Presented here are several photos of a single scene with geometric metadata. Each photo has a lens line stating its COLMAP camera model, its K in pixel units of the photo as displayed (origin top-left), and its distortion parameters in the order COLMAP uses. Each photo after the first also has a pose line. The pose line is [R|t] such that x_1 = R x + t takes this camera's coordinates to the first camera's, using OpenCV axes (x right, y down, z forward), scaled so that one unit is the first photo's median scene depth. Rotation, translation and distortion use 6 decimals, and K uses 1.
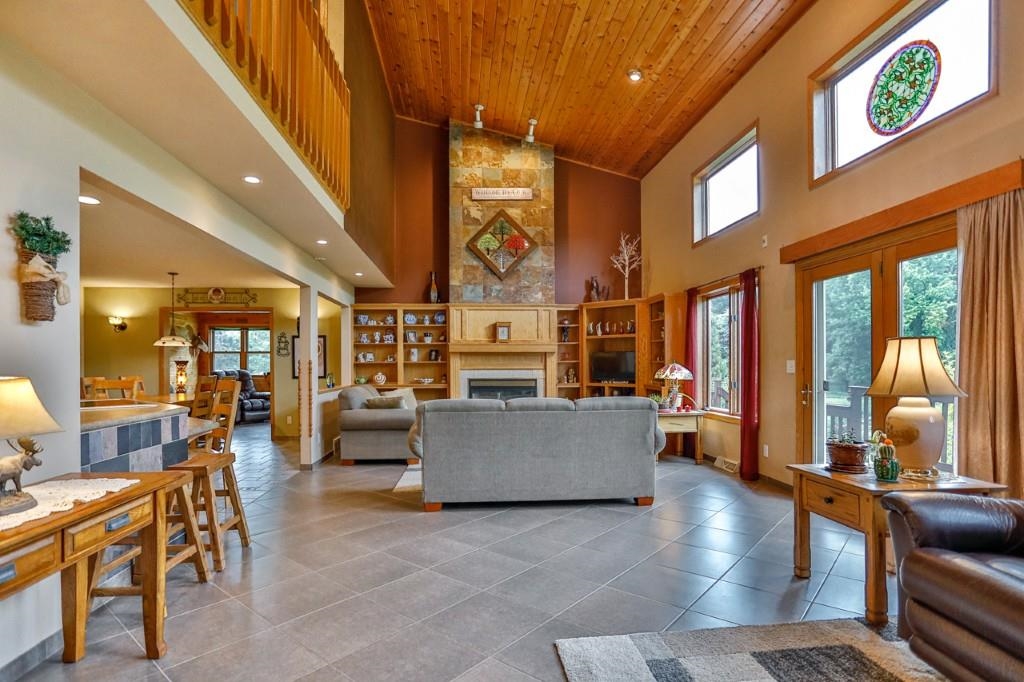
lens RADIAL K [[519.1, 0, 504.3], [0, 519.1, 331.0], [0, 0, 1]] dist [-0.059292, 0.032765]
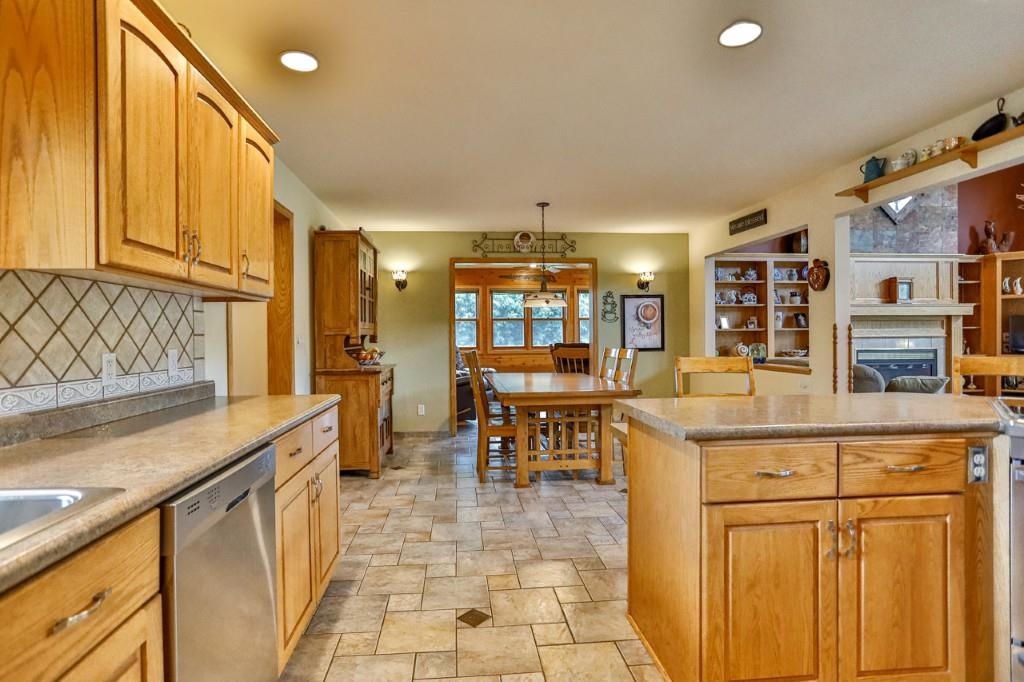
lens RADIAL K [[519.1, 0, 504.3], [0, 519.1, 331.0], [0, 0, 1]] dist [-0.059292, 0.032765]
pose [[0.999986, -0.002737, -0.004434, -0.593235], [0.002963, 0.998649, 0.051870, 0.021997], [0.004286, -0.051882, 0.998644, 0.226333]]
